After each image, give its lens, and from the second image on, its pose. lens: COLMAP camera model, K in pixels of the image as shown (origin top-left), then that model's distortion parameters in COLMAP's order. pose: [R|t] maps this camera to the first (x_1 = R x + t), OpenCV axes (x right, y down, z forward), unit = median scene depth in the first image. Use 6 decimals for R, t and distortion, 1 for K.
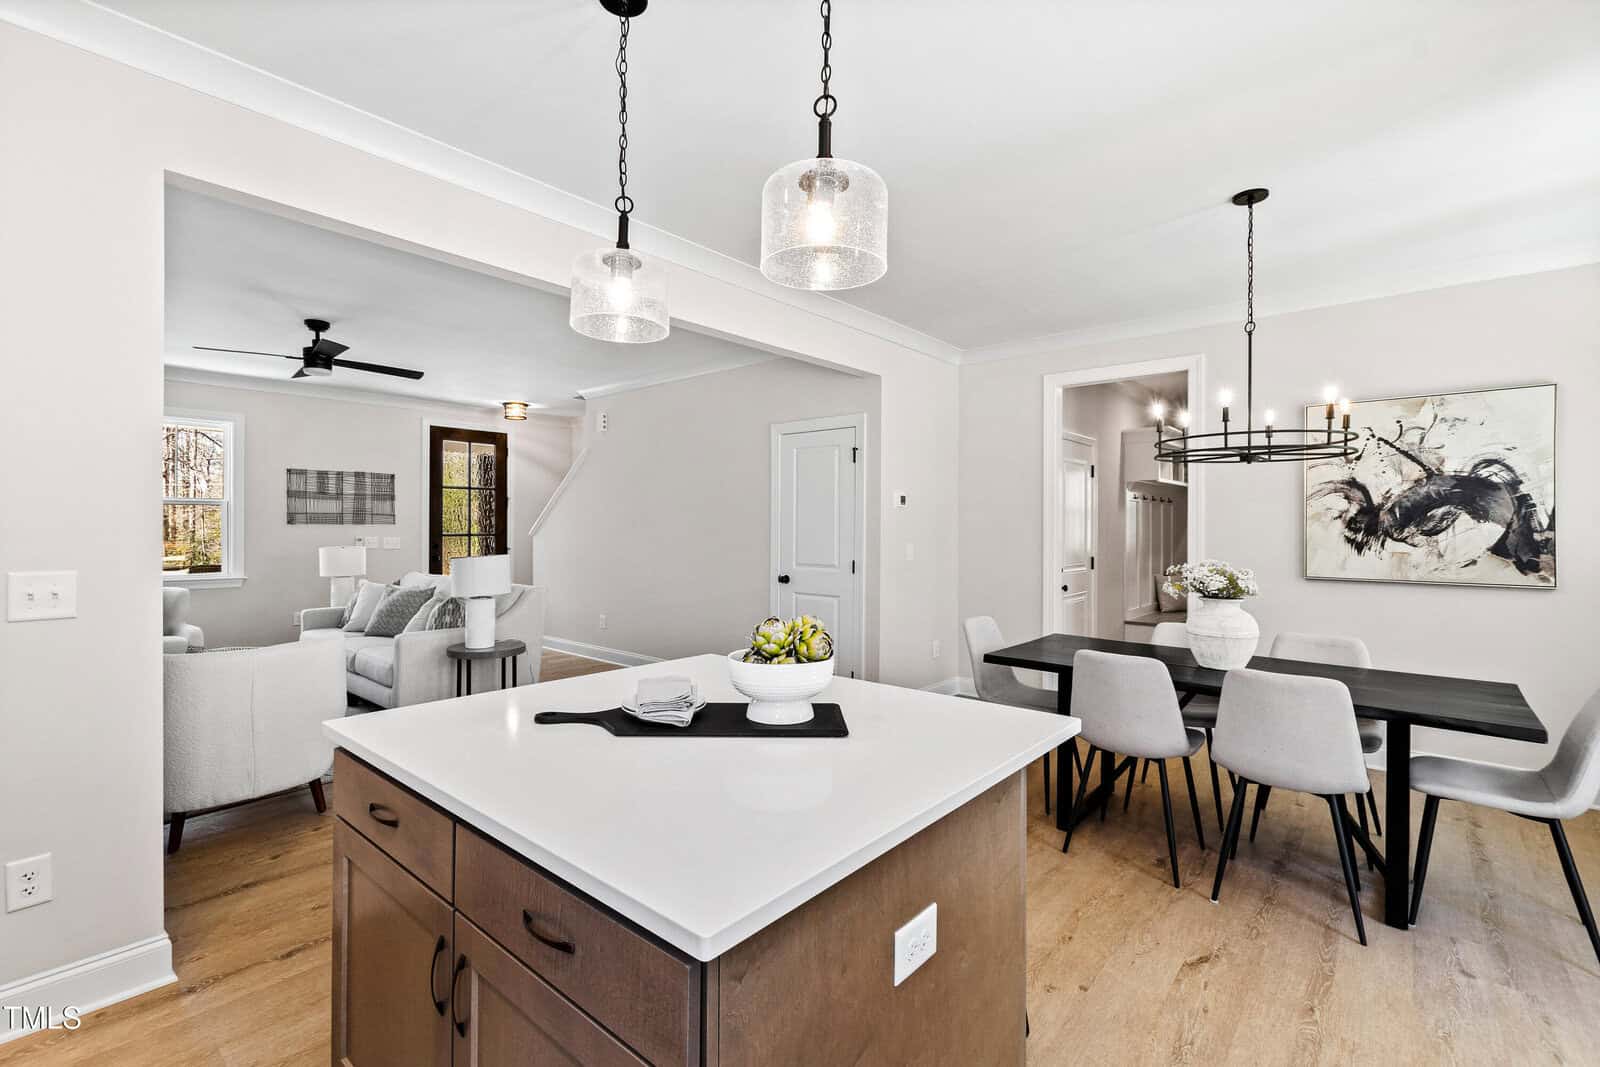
lens RADIAL K [[729.5, 0, 785.6], [0, 729.5, 543.2], [0, 0, 1]] dist [0.001490, 0.000030]
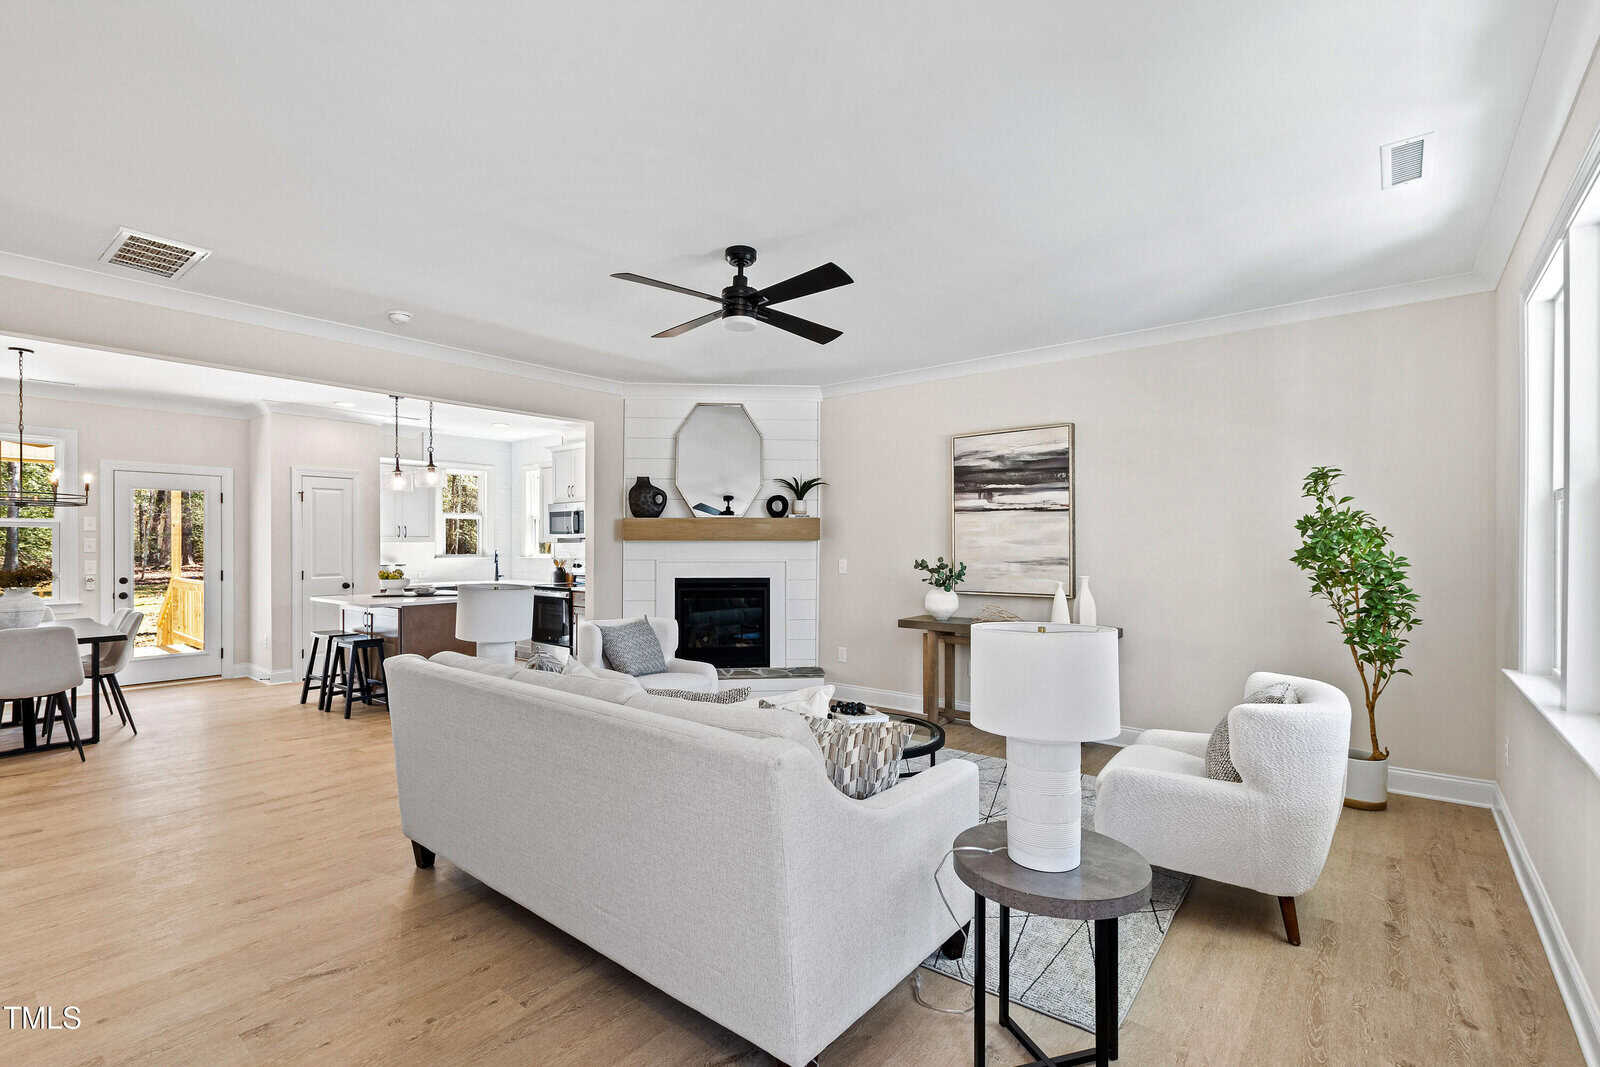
lens RADIAL K [[729.5, 0, 785.6], [0, 729.5, 543.2], [0, 0, 1]] dist [0.001490, 0.000030]
pose [[-0.999671, -0.004474, -0.025268, -0.793523], [-0.005002, 0.999770, 0.020868, -0.050020], [0.025169, 0.020988, -0.999463, 2.007332]]
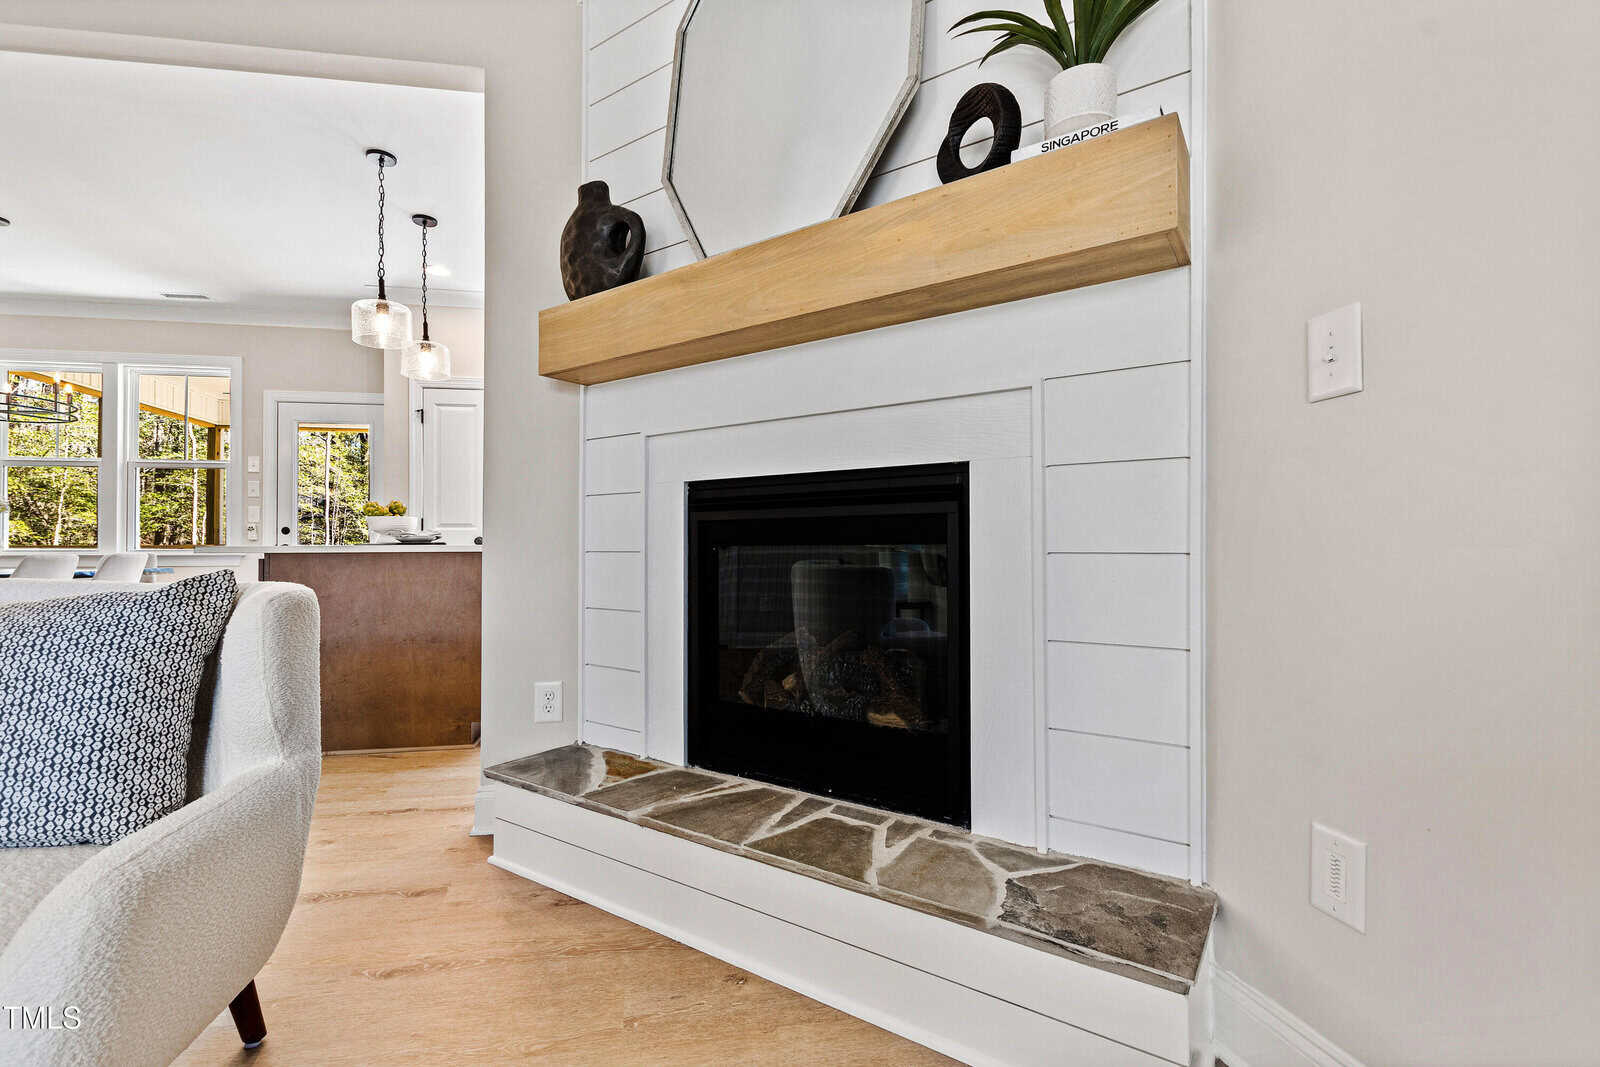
lens RADIAL K [[729.5, 0, 785.6], [0, 729.5, 543.2], [0, 0, 1]] dist [0.001490, 0.000030]
pose [[-0.773797, 0.001281, 0.633432, -0.961850], [0.011741, 0.999855, 0.012321, 0.088932], [-0.633325, 0.016971, -0.773700, 0.839150]]
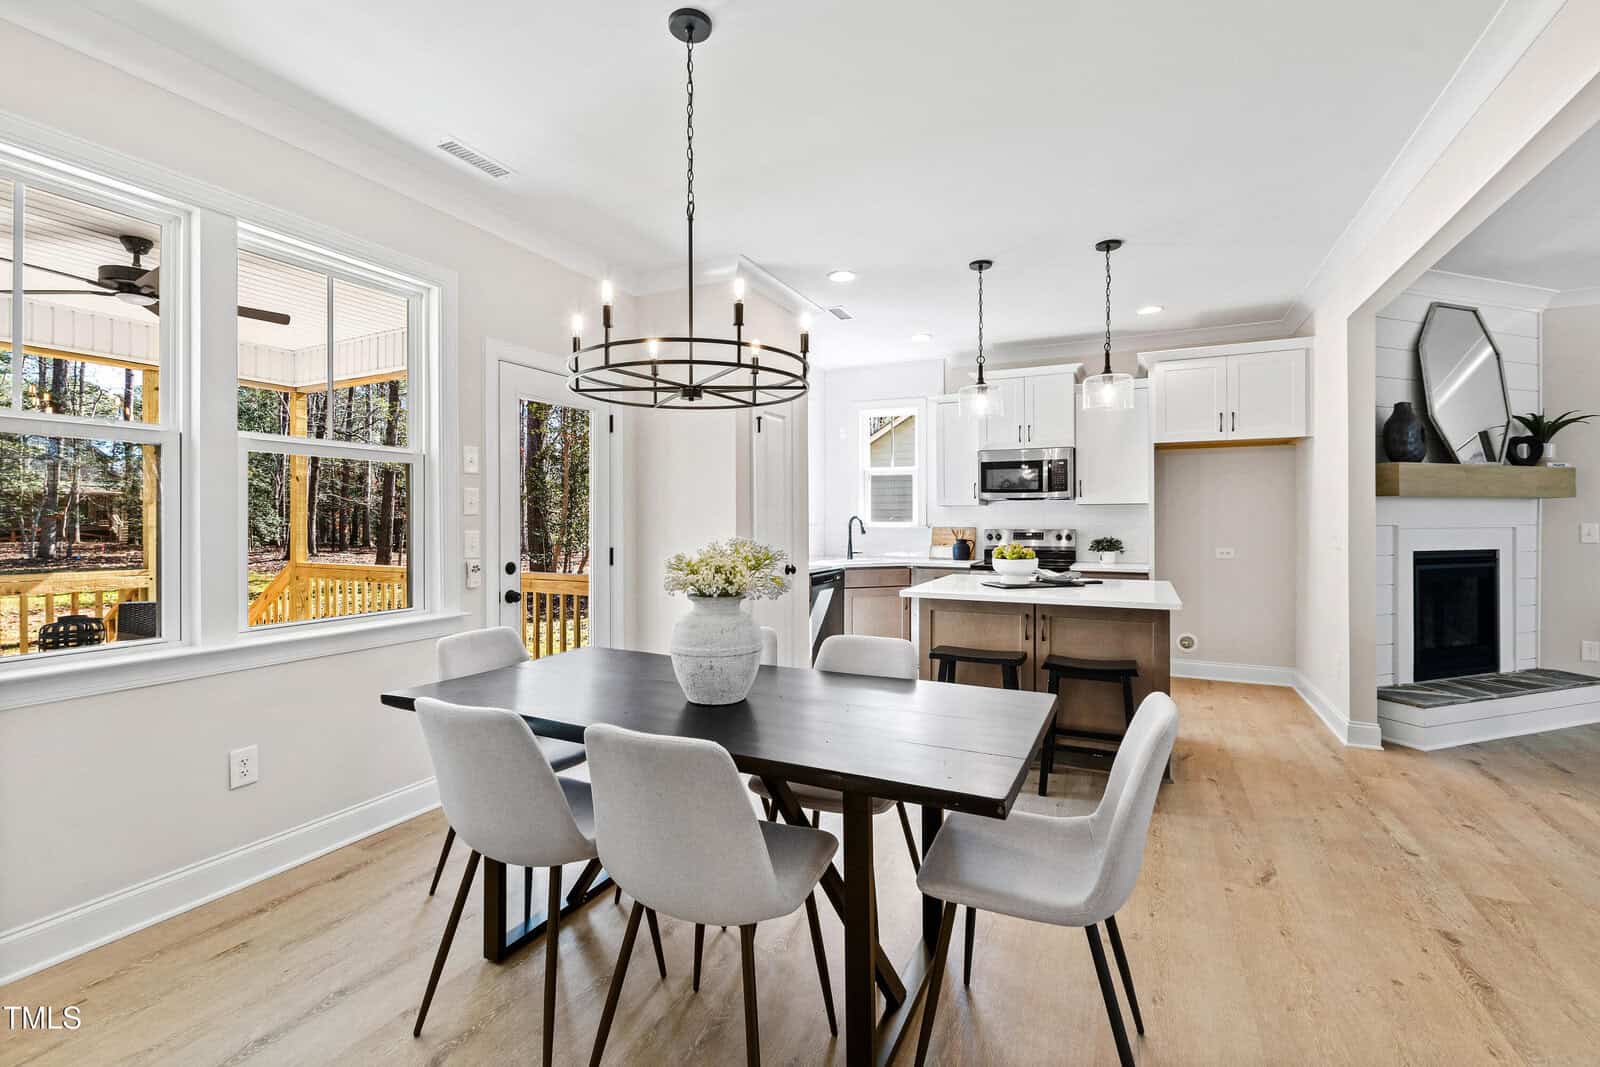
lens RADIAL K [[703.0, 0, 794.6], [0, 703.0, 521.2], [0, 0, 1]] dist [0.000118, -0.000241]
pose [[-0.967818, -0.002357, -0.251641, 0.496831], [-0.009171, 0.999622, 0.025908, -0.007070], [0.251485, 0.027382, -0.967474, 1.251925]]
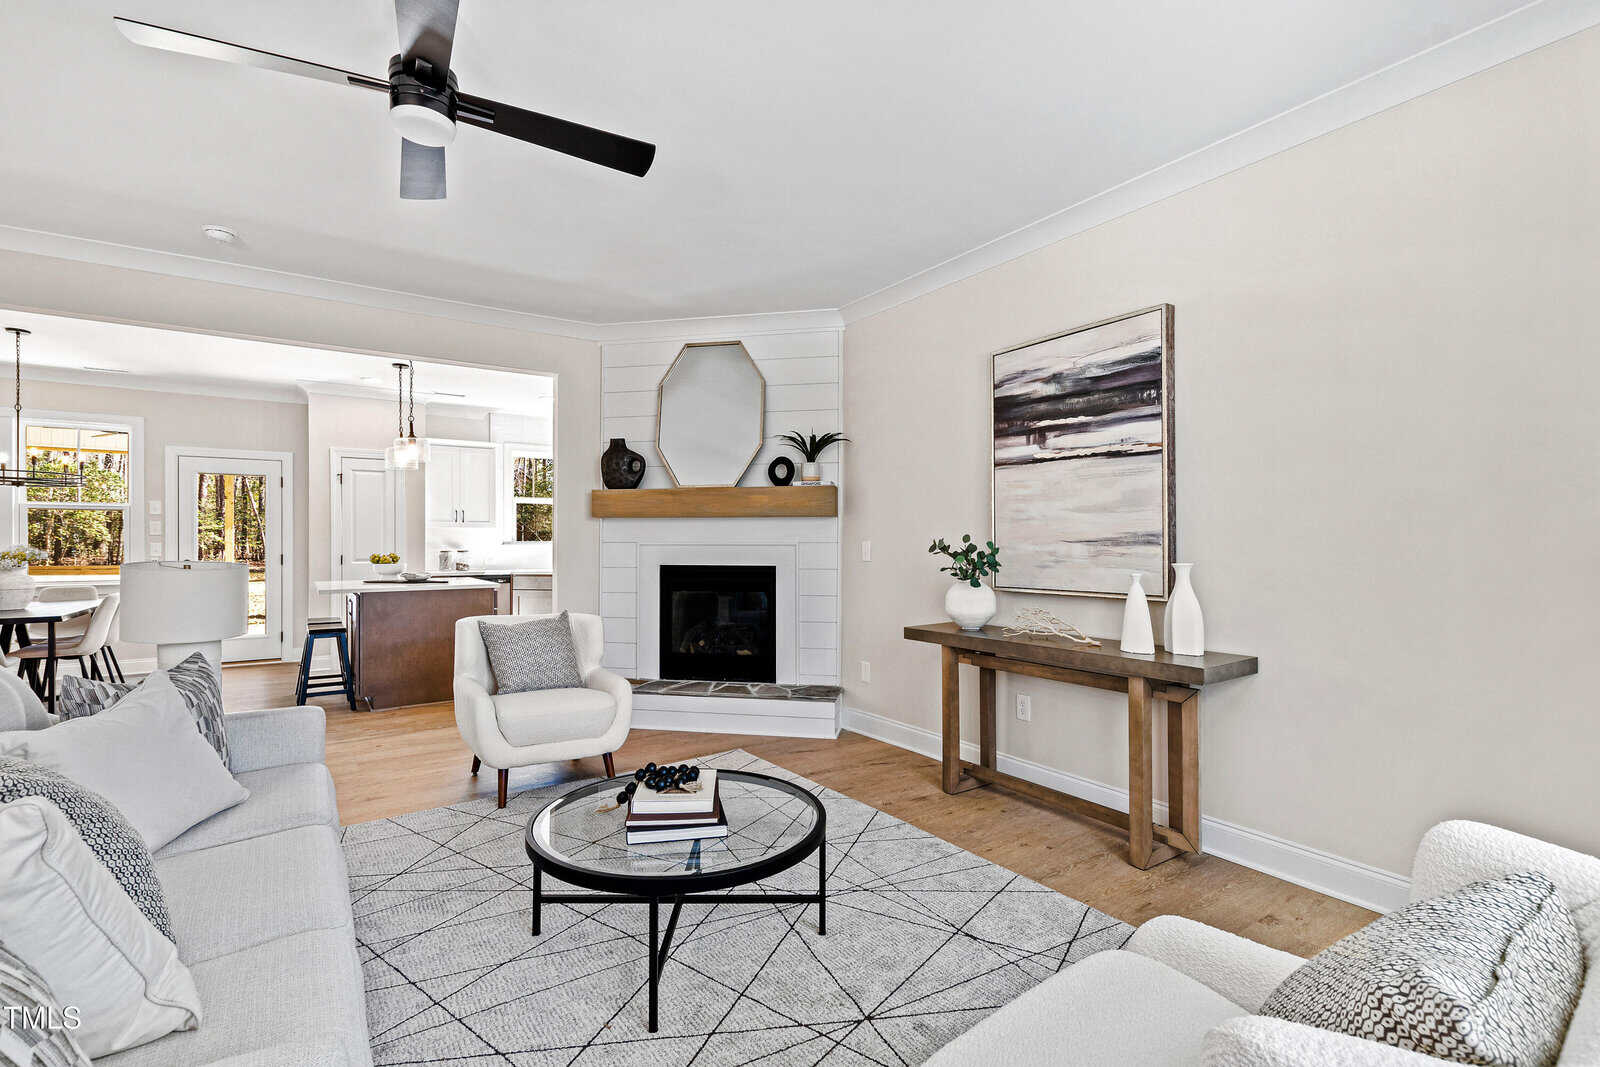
lens RADIAL K [[725.7, 0, 792.8], [0, 725.7, 537.2], [0, 0, 1]] dist [0.000310, 0.000050]
pose [[-0.965663, -0.002790, 0.259785, -1.124173], [0.002089, 0.999827, 0.018501, -0.012982], [-0.259791, 0.018409, -0.965489, 1.596908]]
